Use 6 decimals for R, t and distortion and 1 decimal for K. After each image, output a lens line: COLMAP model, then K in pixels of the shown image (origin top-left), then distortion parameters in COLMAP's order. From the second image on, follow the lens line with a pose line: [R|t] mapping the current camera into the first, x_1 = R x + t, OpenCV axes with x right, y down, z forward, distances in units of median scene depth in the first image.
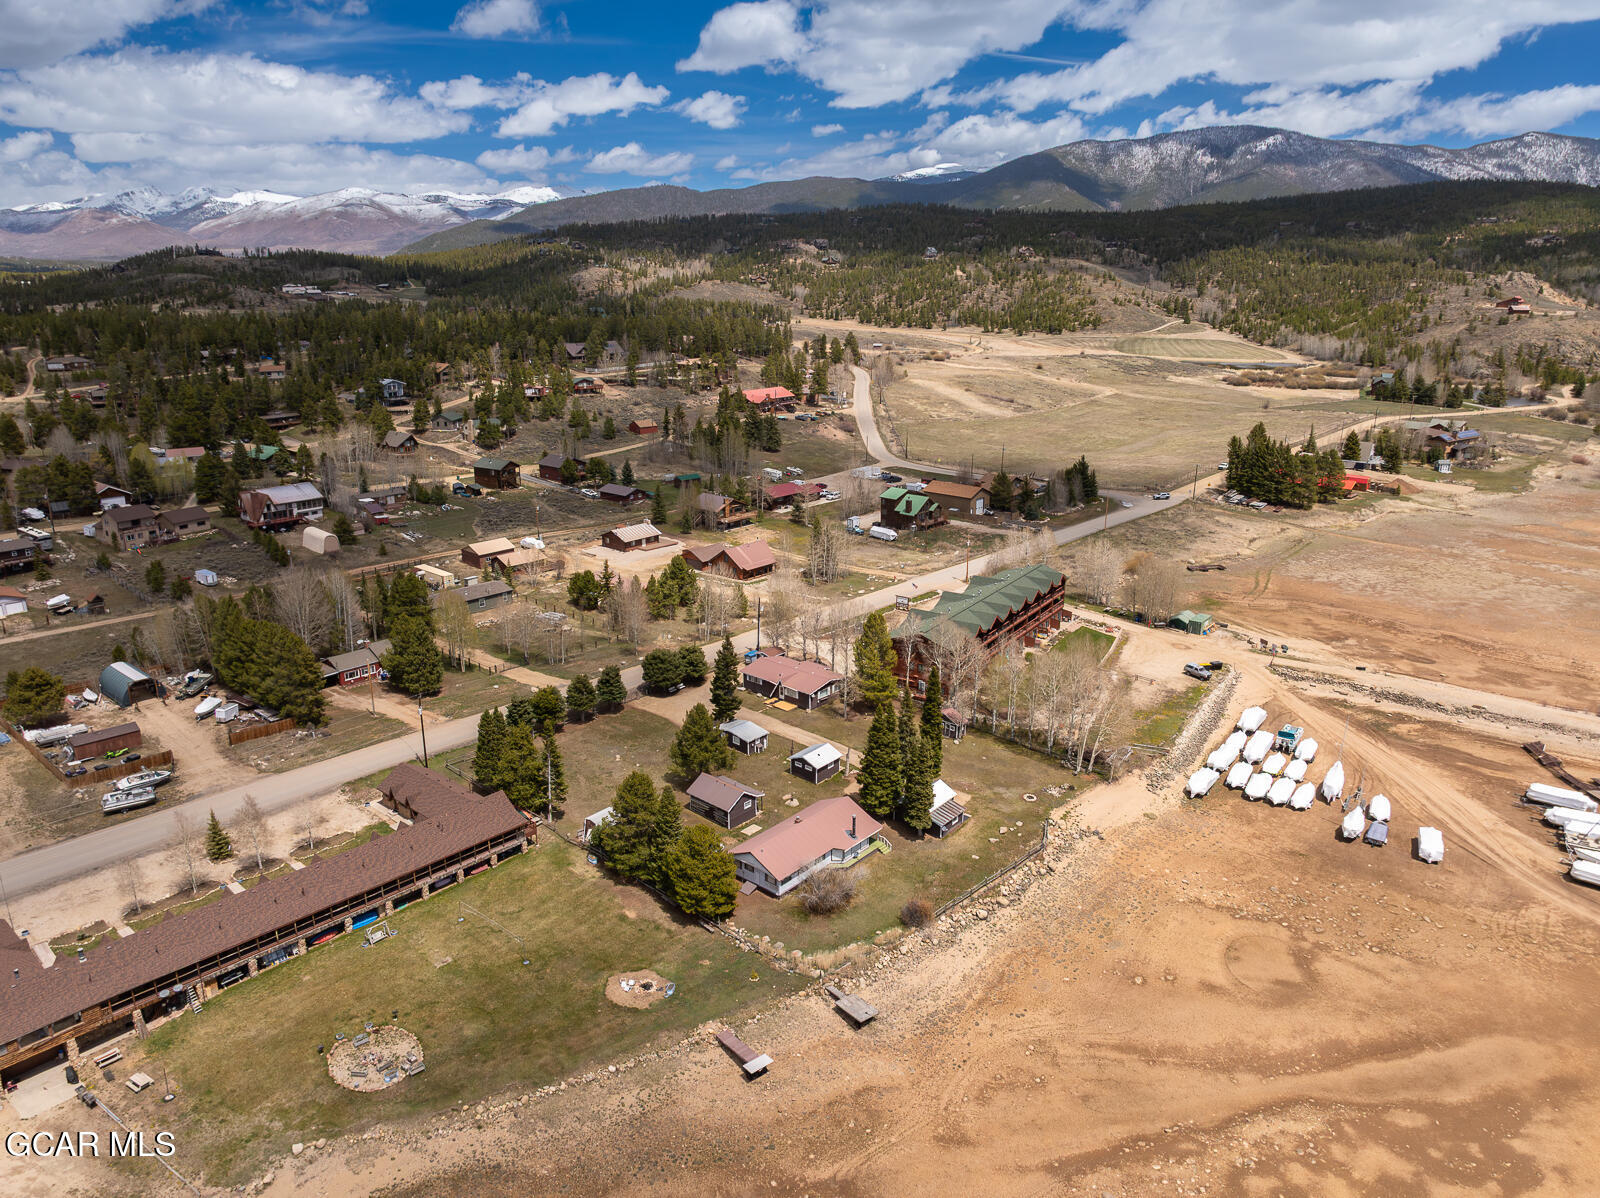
lens RADIAL K [[1129.1, 0, 793.1], [0, 1129.1, 598.4], [0, 0, 1]] dist [-0.034825, 0.019443]
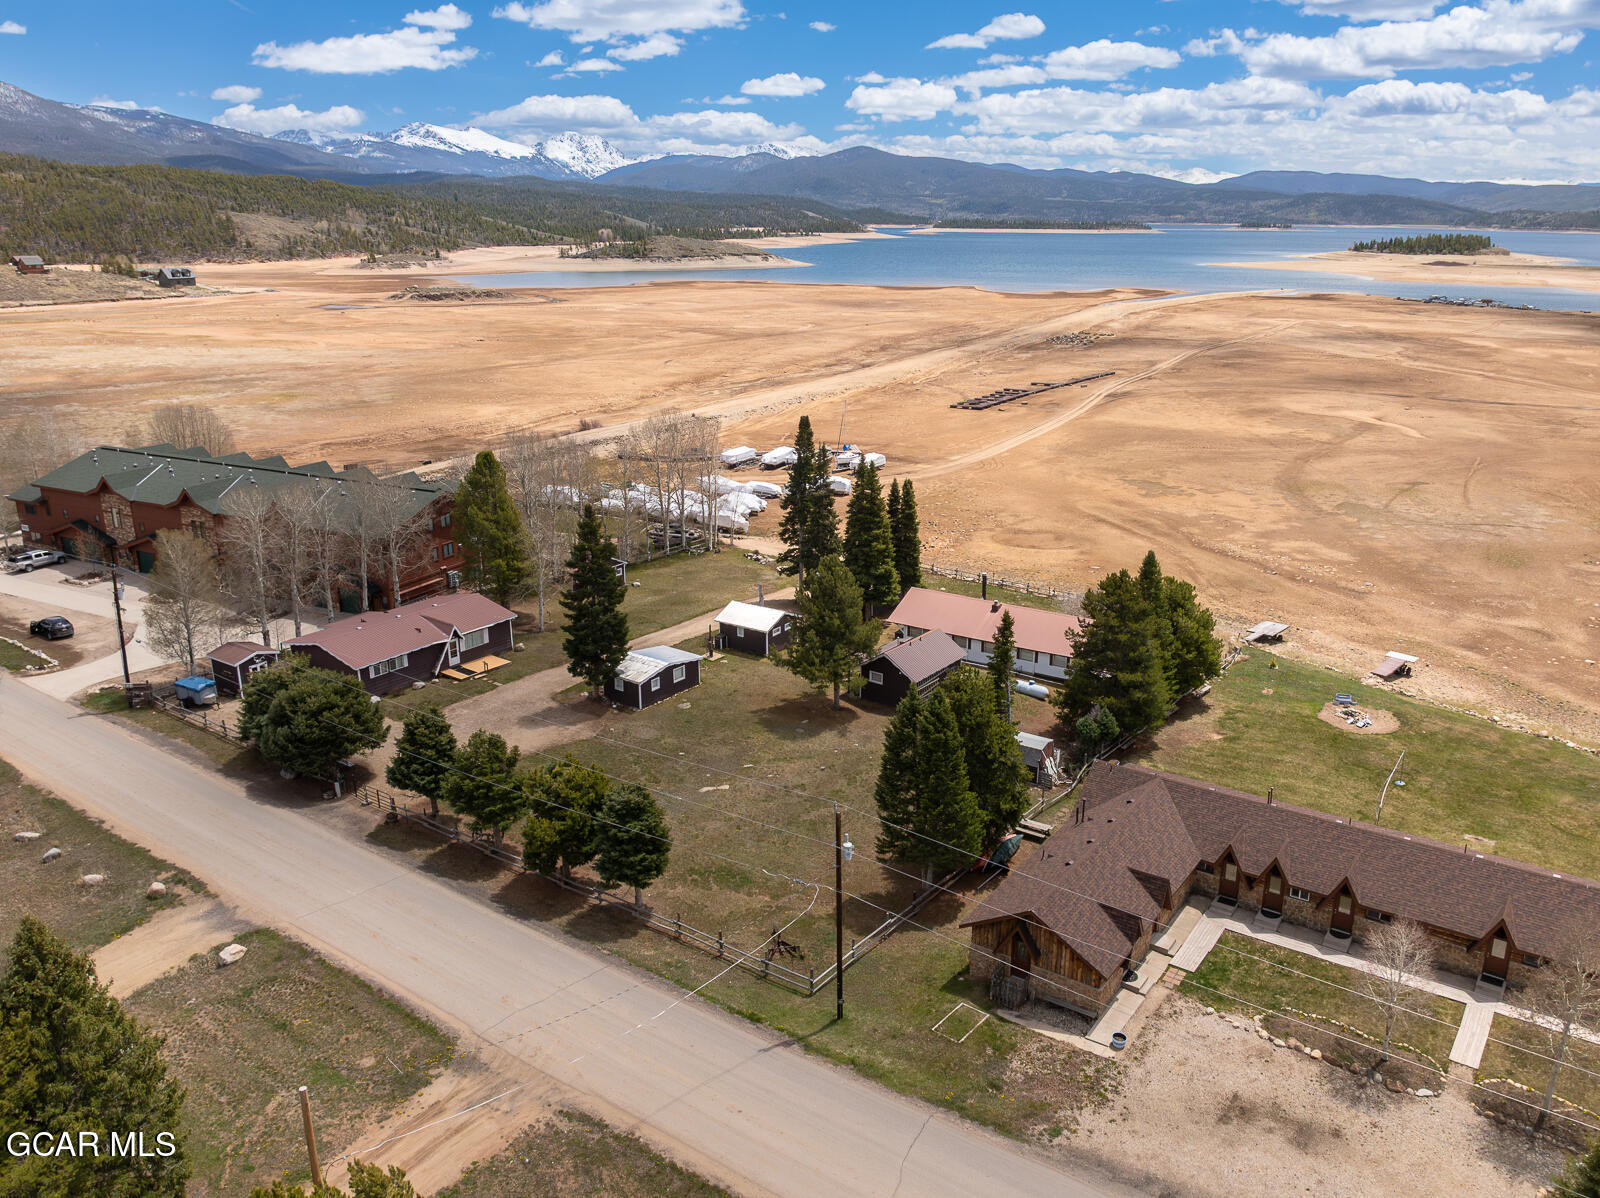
lens RADIAL K [[1215.6, 0, 844.3], [0, 1215.6, 599.6], [0, 0, 1]] dist [-0.029775, 0.015741]
pose [[-0.132851, -0.298438, 0.945138, -0.532749], [0.277619, 0.904214, 0.324539, -0.065920], [-0.951461, 0.305503, -0.037273, 0.824708]]
